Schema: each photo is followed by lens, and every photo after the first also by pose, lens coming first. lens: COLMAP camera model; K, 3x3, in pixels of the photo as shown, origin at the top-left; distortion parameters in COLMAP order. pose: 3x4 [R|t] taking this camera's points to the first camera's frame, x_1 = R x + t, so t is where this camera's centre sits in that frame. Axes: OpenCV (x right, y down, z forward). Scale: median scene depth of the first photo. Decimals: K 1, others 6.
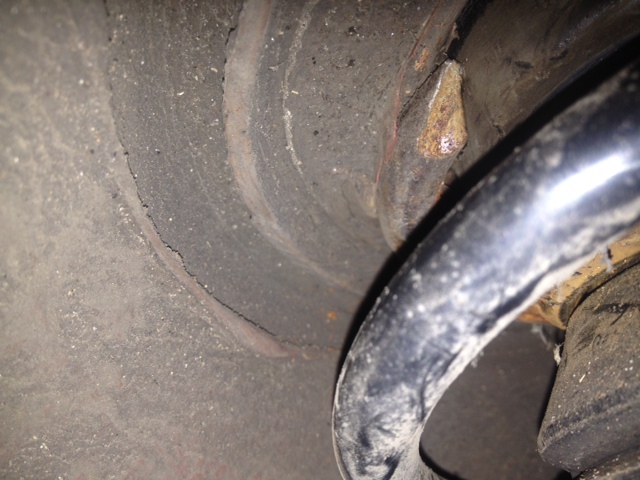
lens RADIAL K [[632.4, 0, 320.0], [0, 632.4, 240.0], [0, 0, 1]] dist [0.134056, -0.406488]
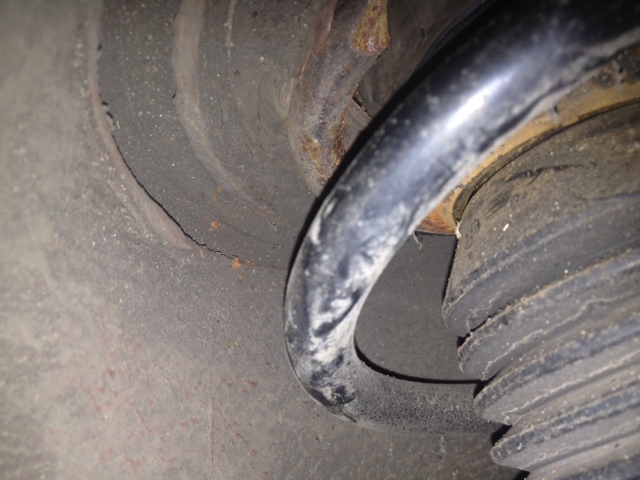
lens RADIAL K [[632.4, 0, 320.0], [0, 632.4, 240.0], [0, 0, 1]] dist [0.134056, -0.406488]
pose [[0.936018, 0.042137, 0.349420, -0.265728], [-0.048156, 0.998803, 0.008554, 0.190030], [-0.348641, -0.024833, 0.936927, -0.013370]]
